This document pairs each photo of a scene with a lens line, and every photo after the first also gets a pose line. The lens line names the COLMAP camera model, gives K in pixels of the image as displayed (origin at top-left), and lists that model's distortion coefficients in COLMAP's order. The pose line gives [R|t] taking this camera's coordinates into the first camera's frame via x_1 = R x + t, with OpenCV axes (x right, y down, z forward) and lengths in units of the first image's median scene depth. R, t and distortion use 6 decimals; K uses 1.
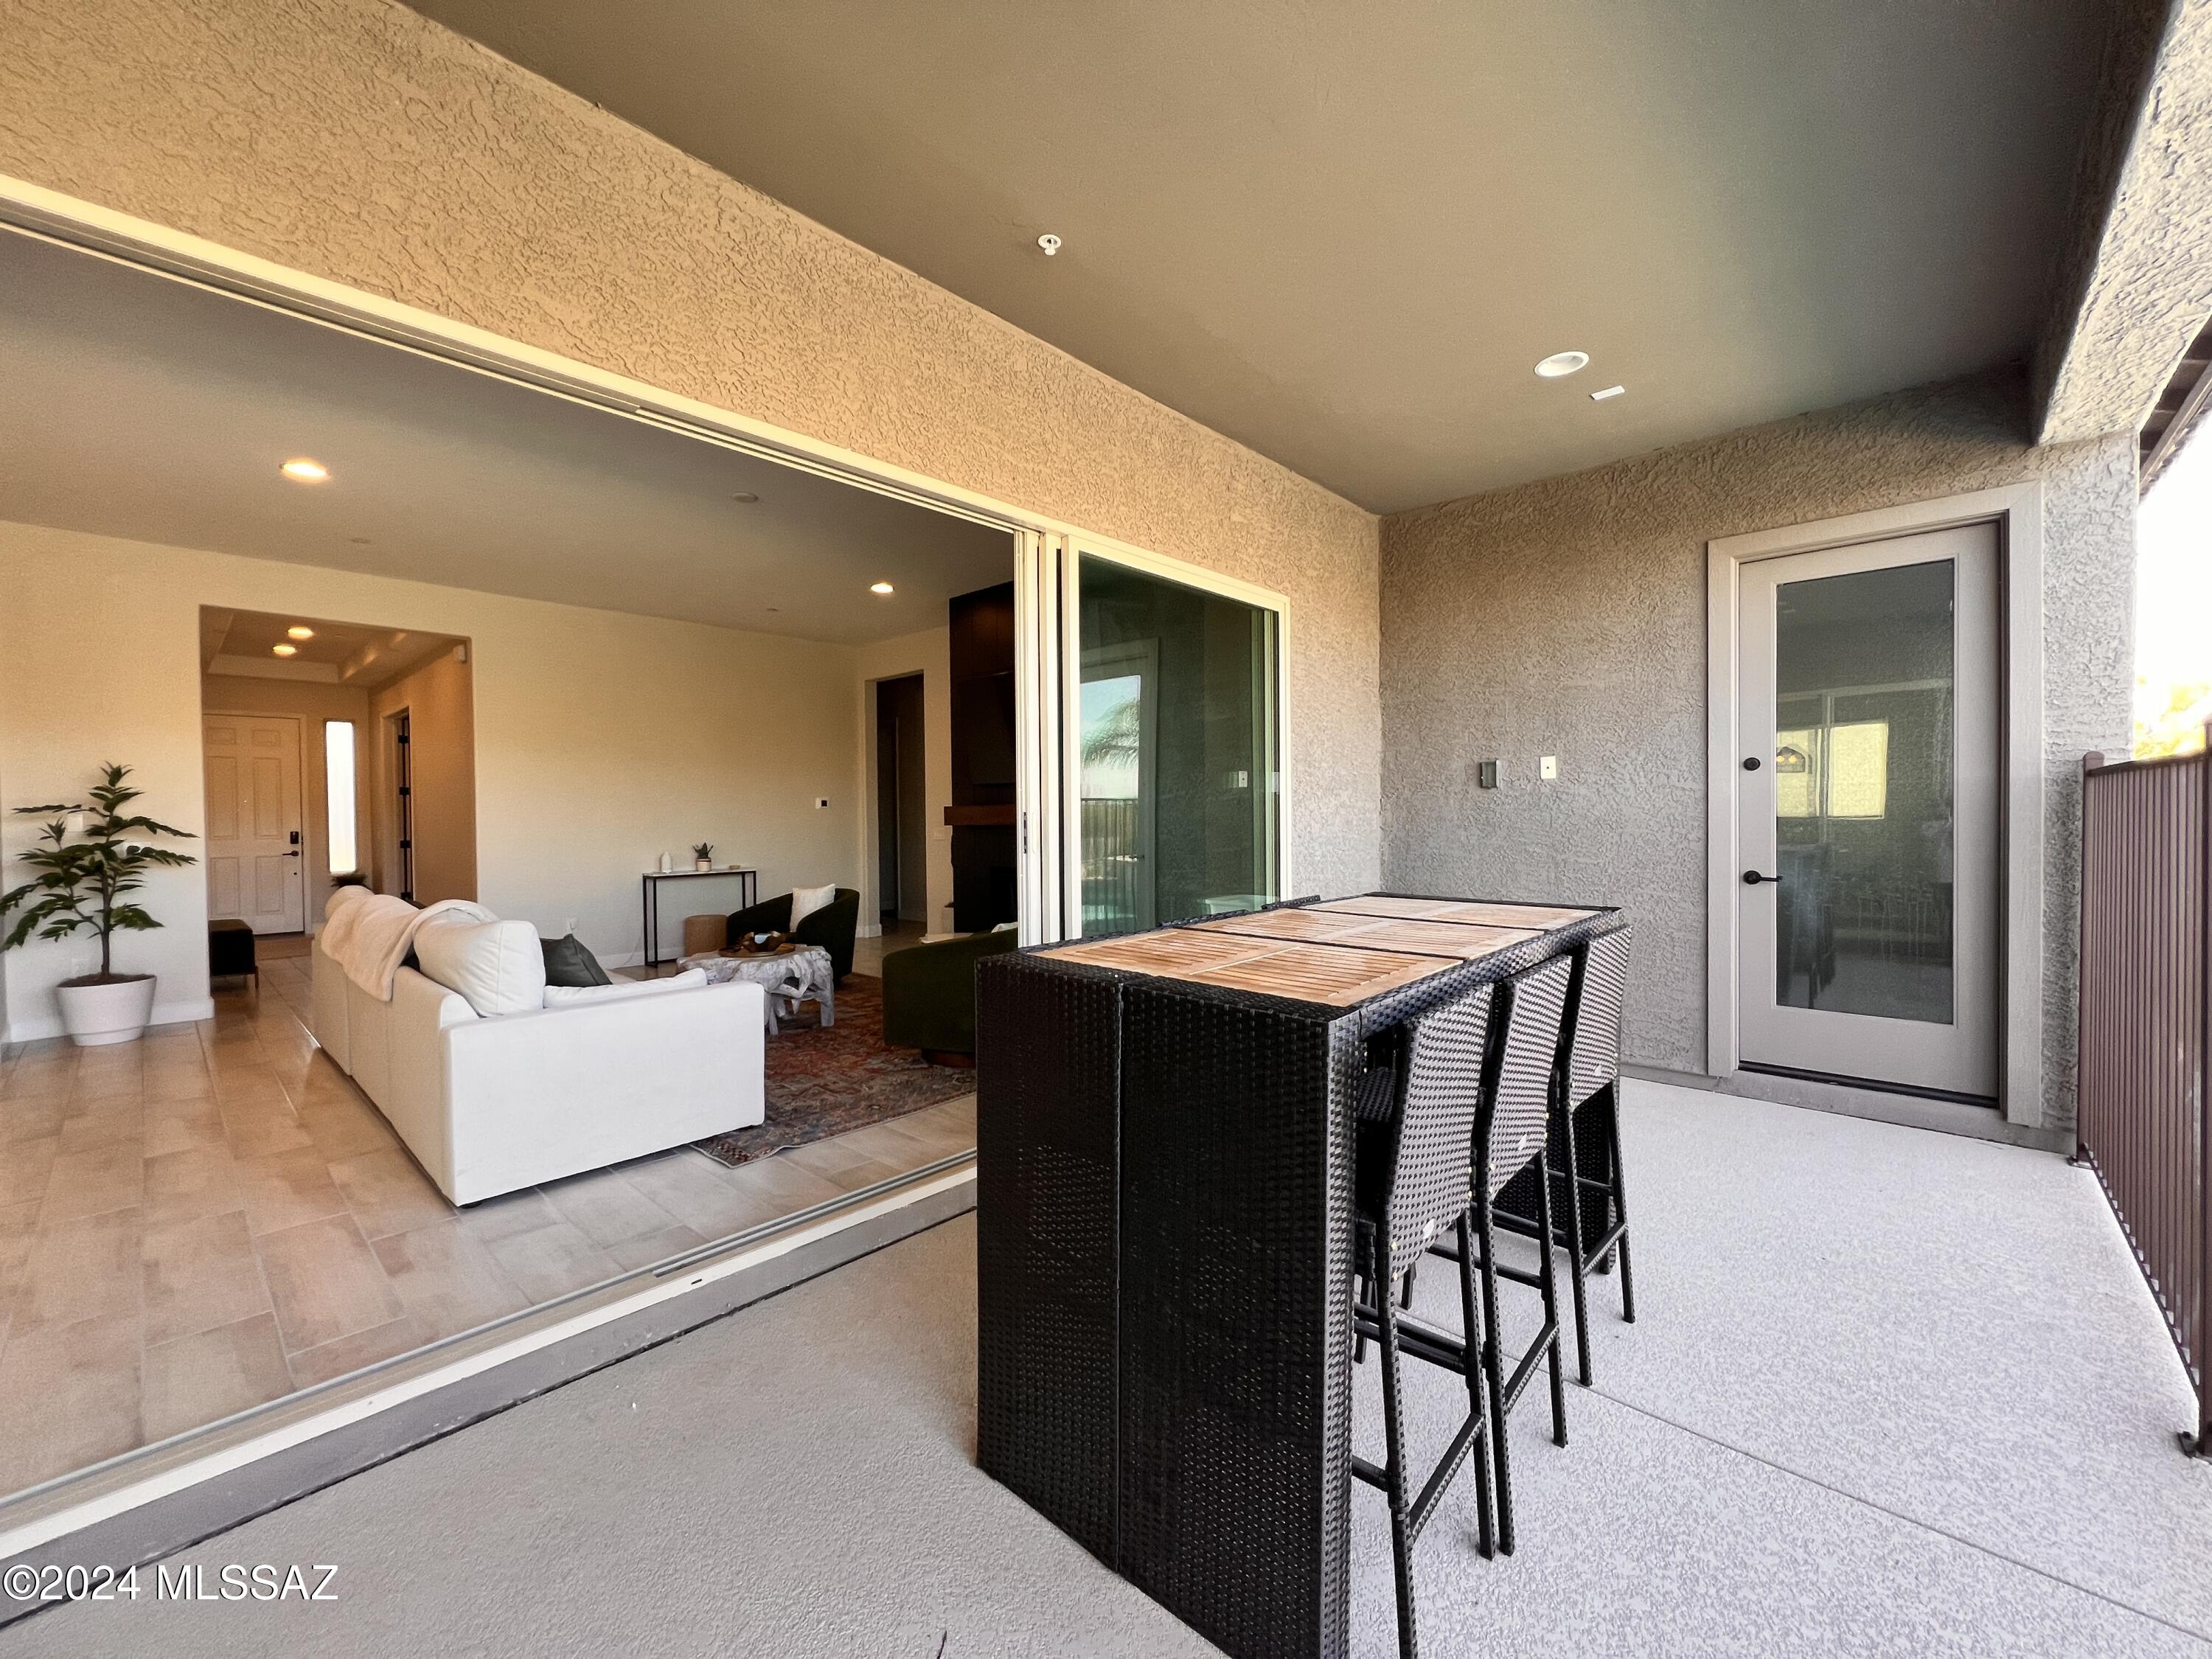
lens RADIAL K [[884.7, 0, 1101.1], [0, 884.7, 827.4], [0, 0, 1]] dist [-0.002224, 0.000139]
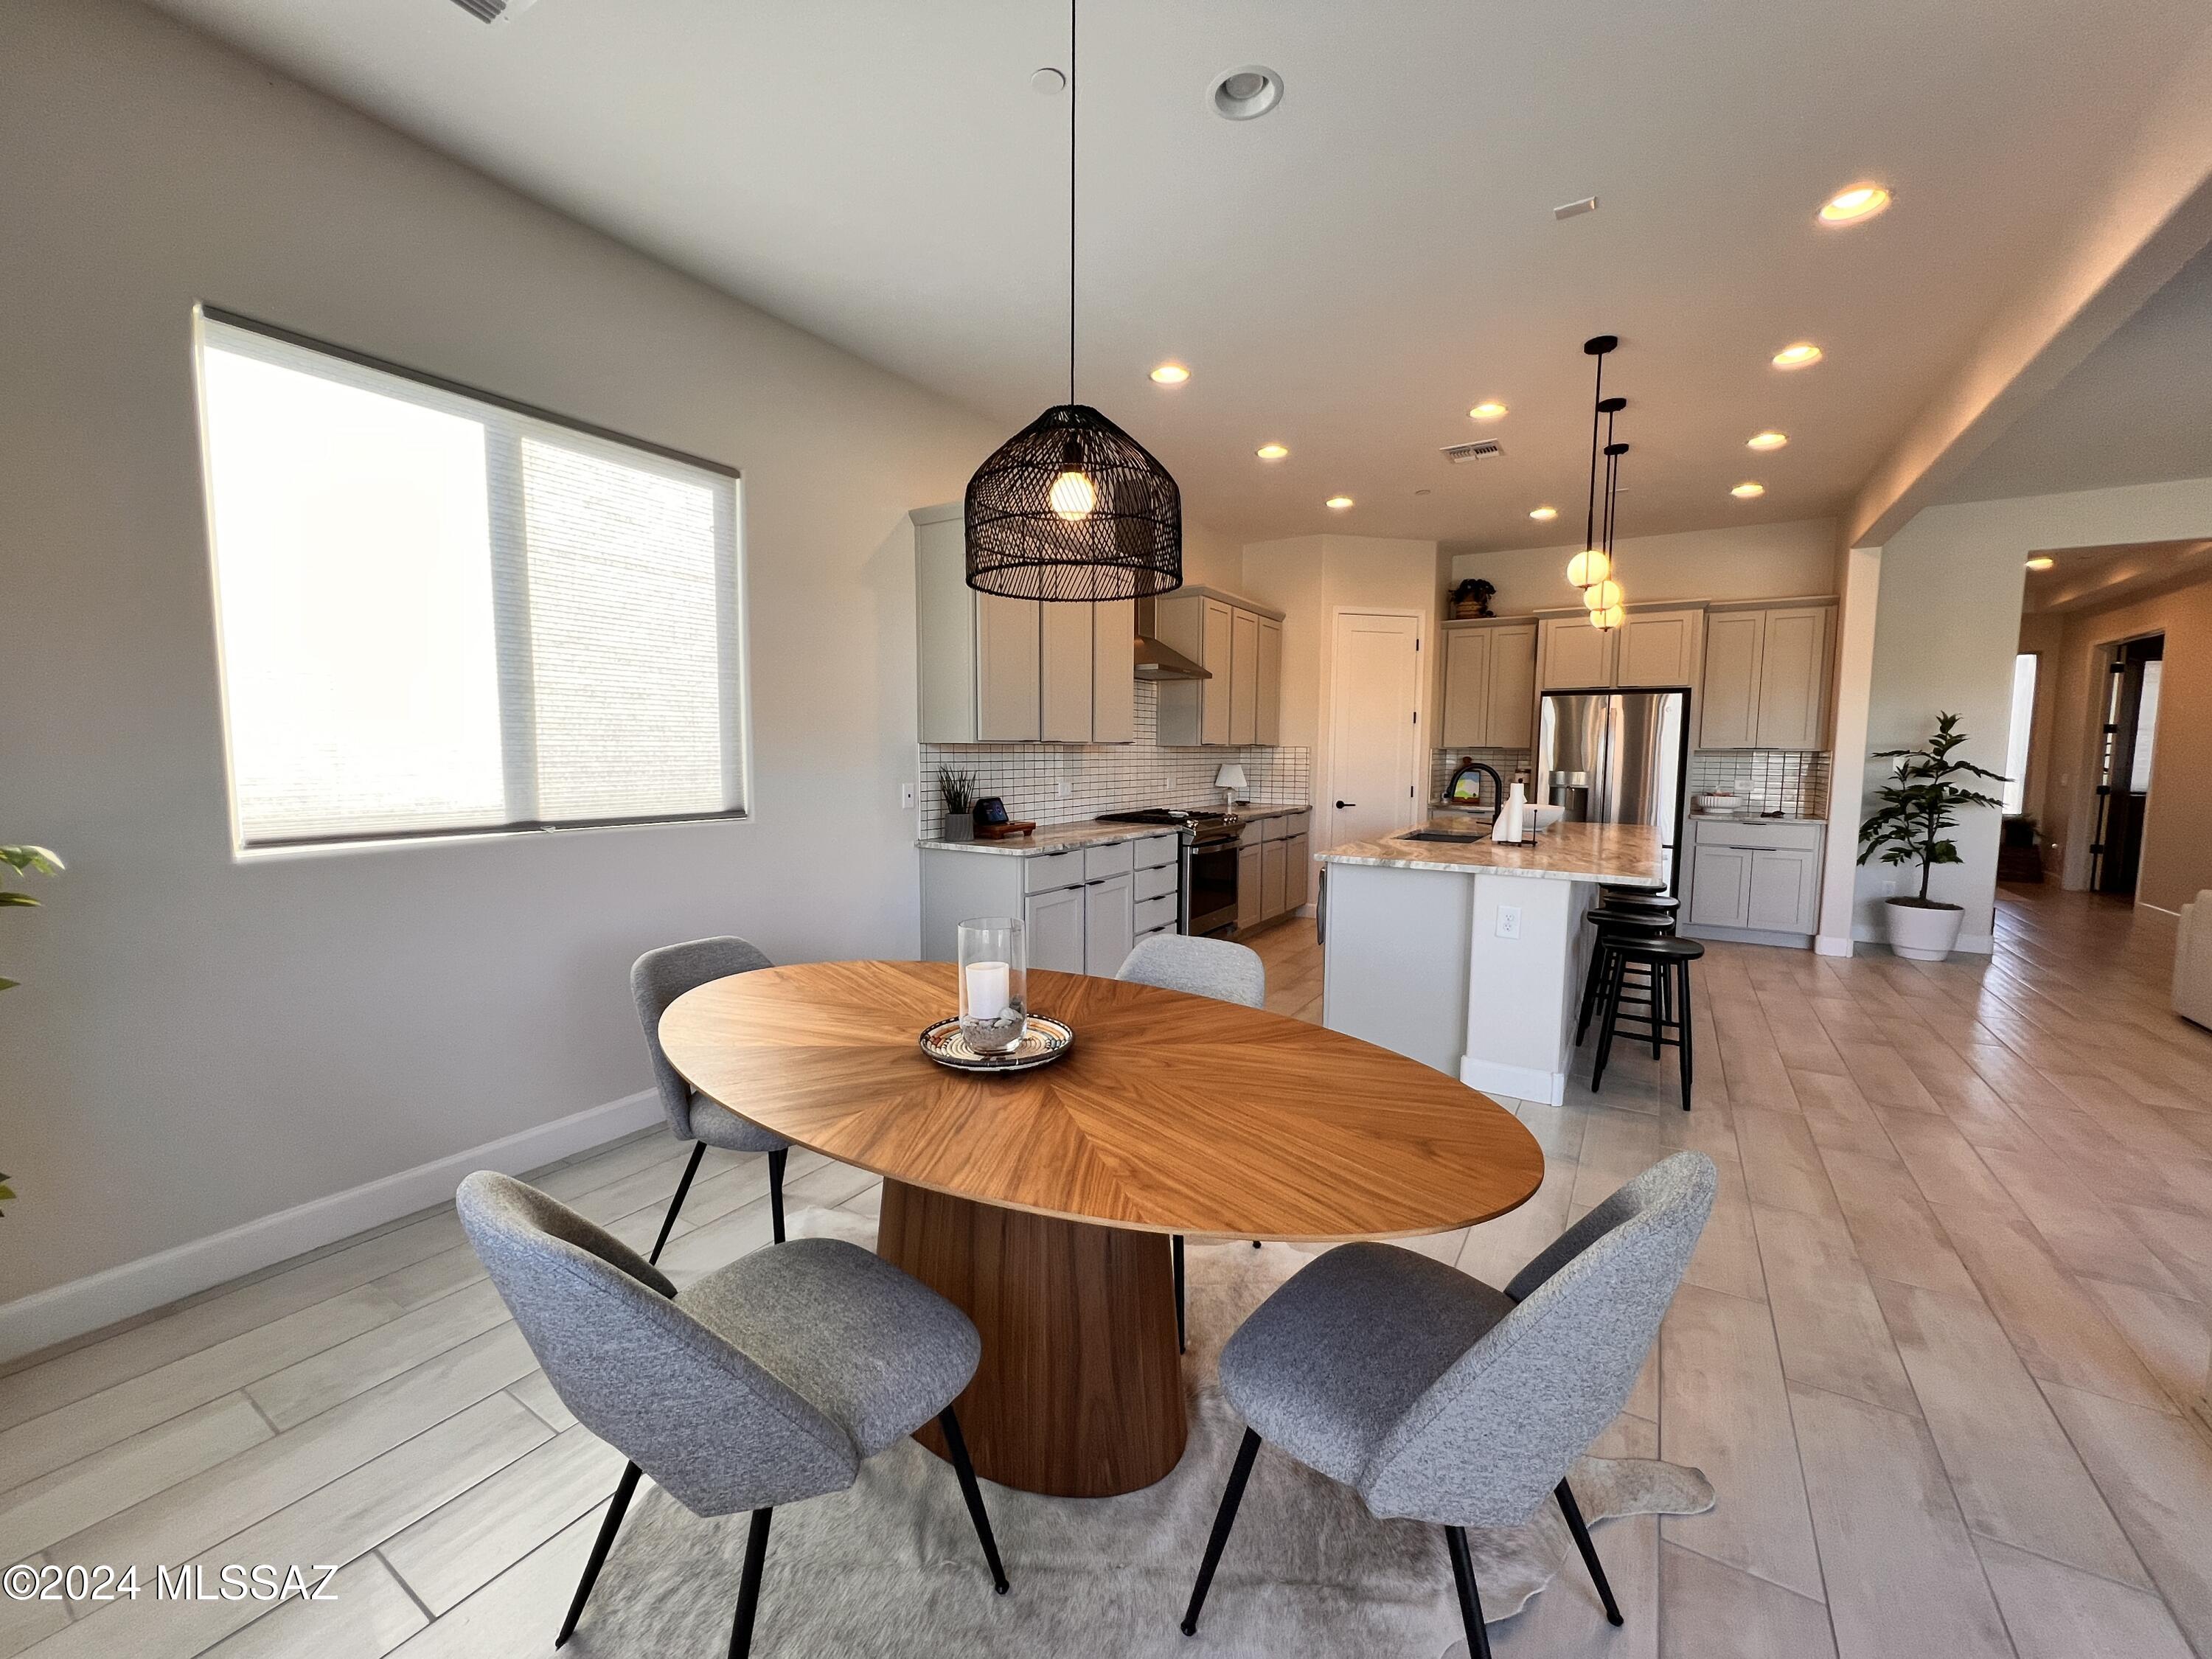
lens RADIAL K [[887.7, 0, 1103.2], [0, 887.7, 826.8], [0, 0, 1]] dist [-0.000995, 0.000516]
pose [[0.187886, 0.099571, -0.977131, -0.214742], [-0.022992, 0.995021, 0.096973, -0.013332], [0.981922, 0.004247, 0.189240, -0.263678]]
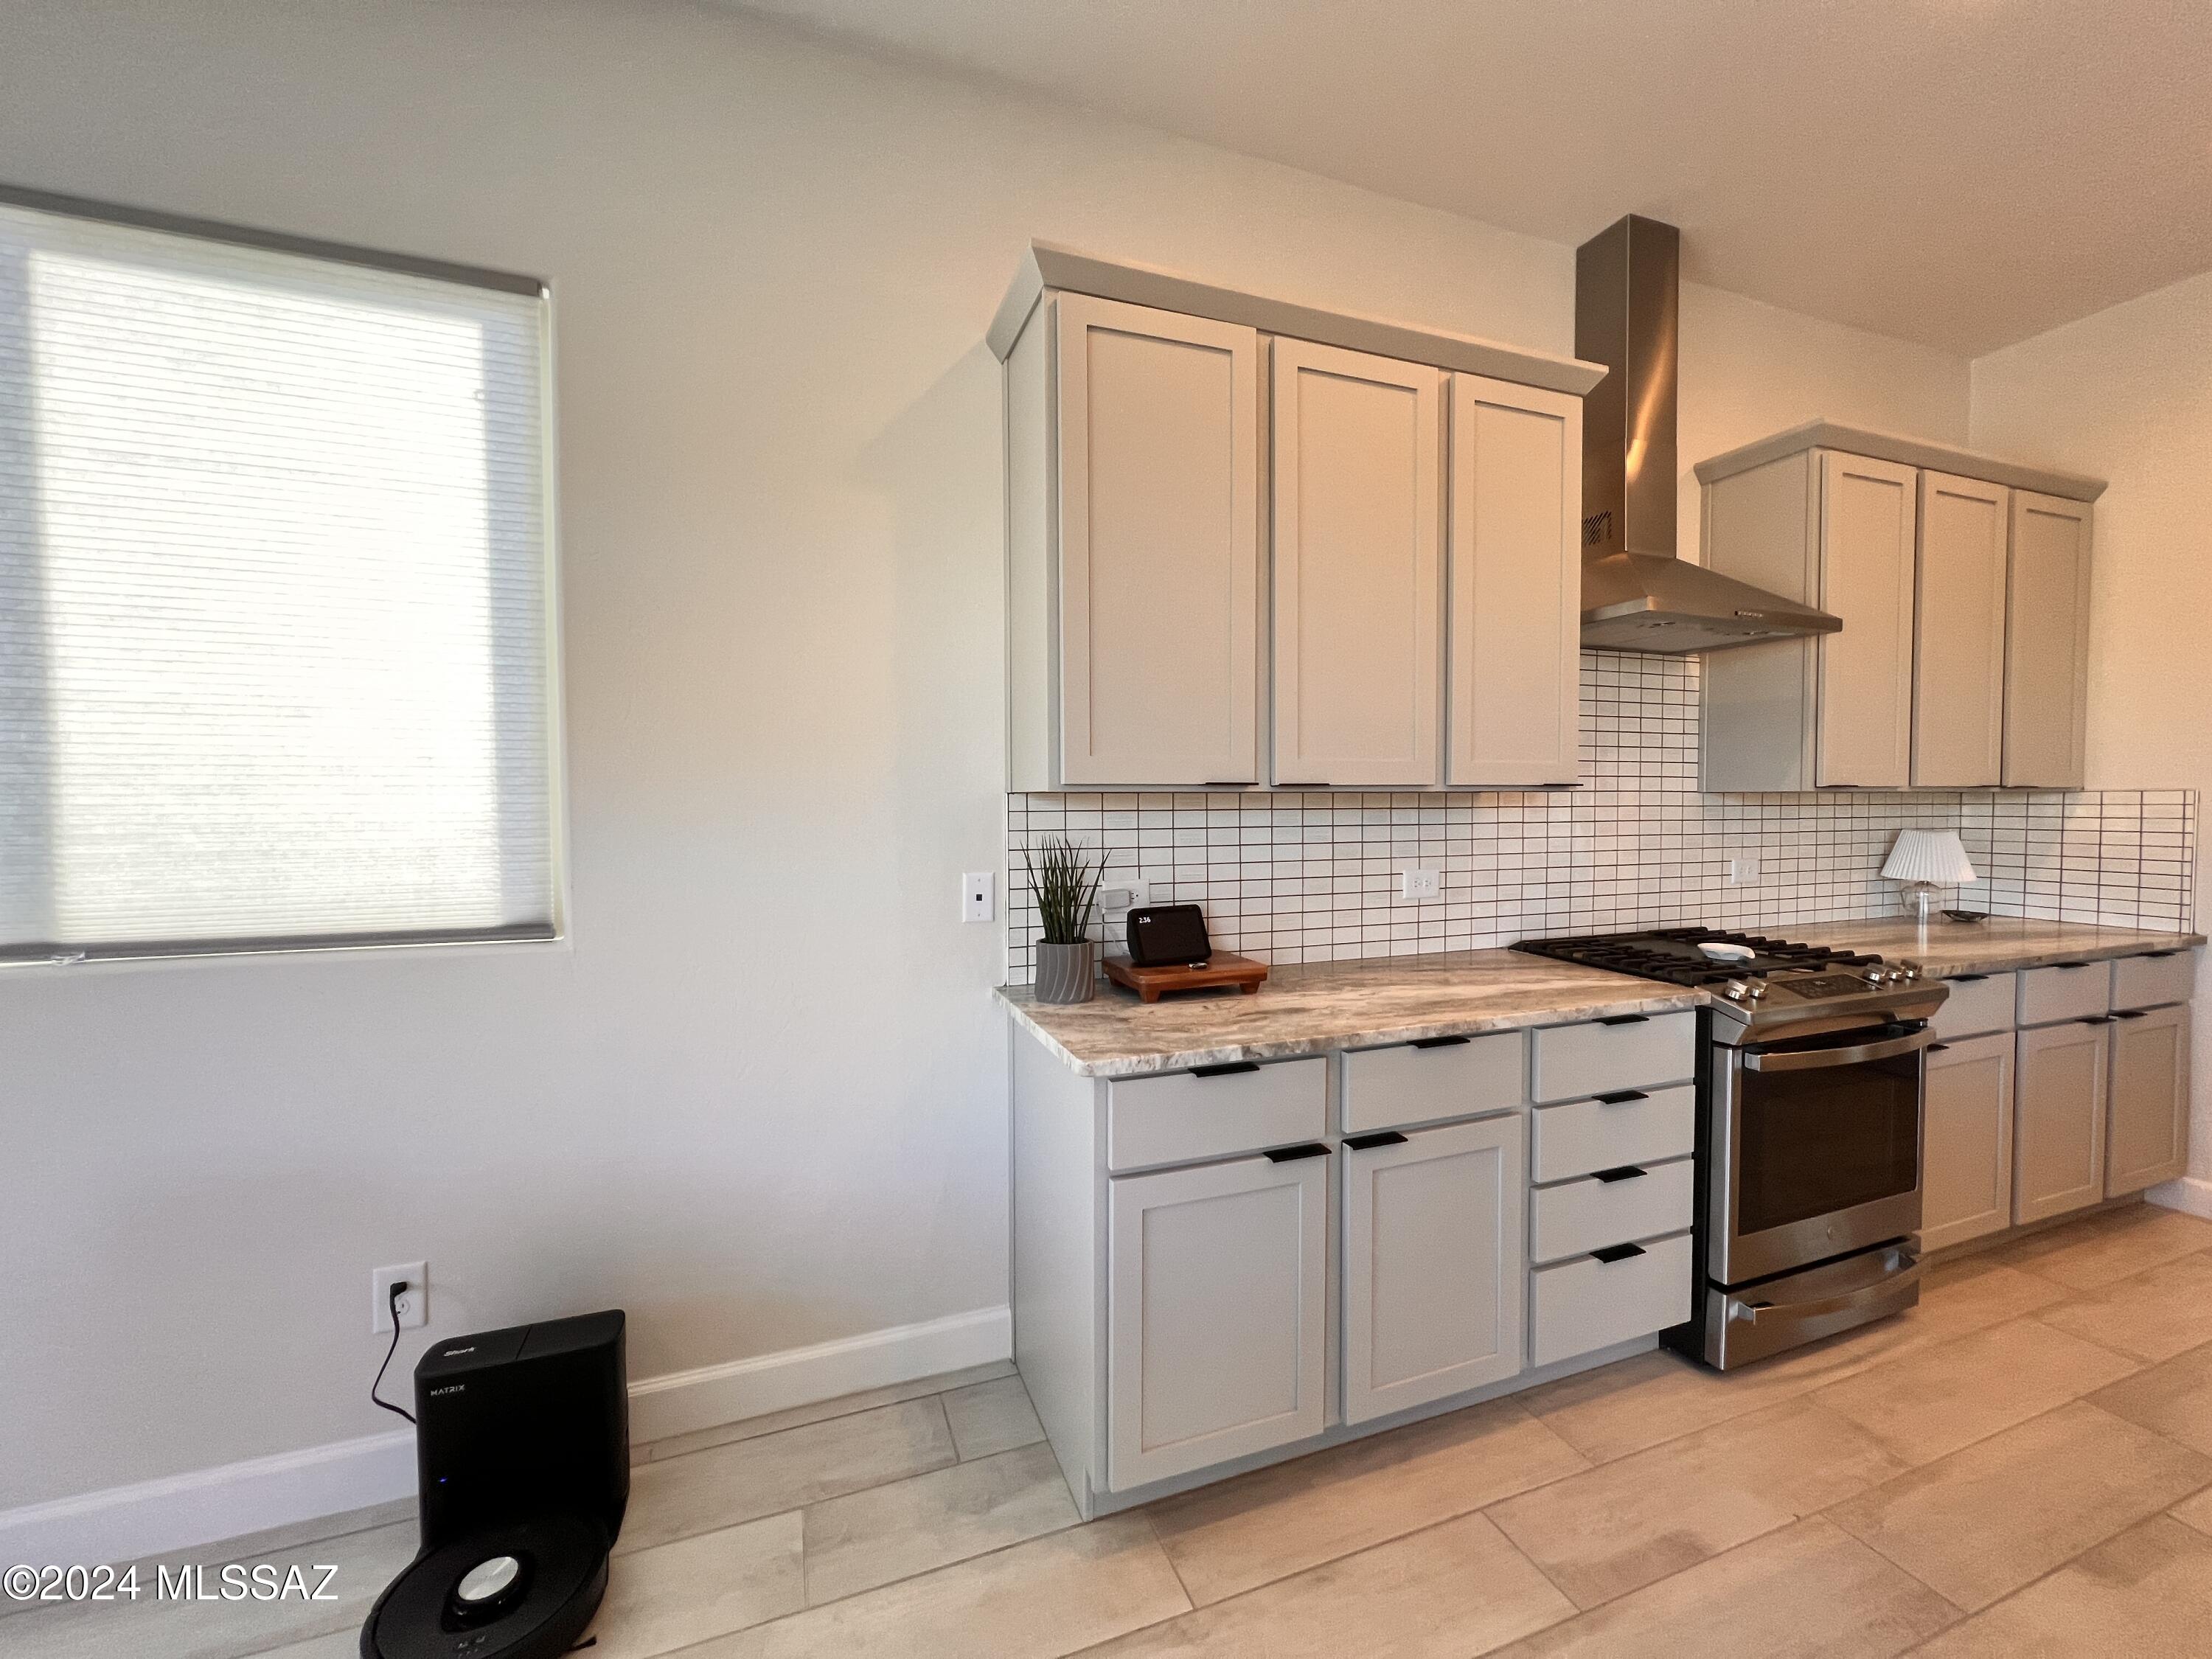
lens RADIAL K [[884.7, 0, 1101.1], [0, 884.7, 827.4], [0, 0, 1]] dist [-0.002224, 0.000139]
pose [[-0.448904, 0.041811, -0.892601, -0.710912], [-0.004640, 0.998782, 0.049118, -0.011010], [0.893568, 0.026191, -0.448163, -0.053157]]
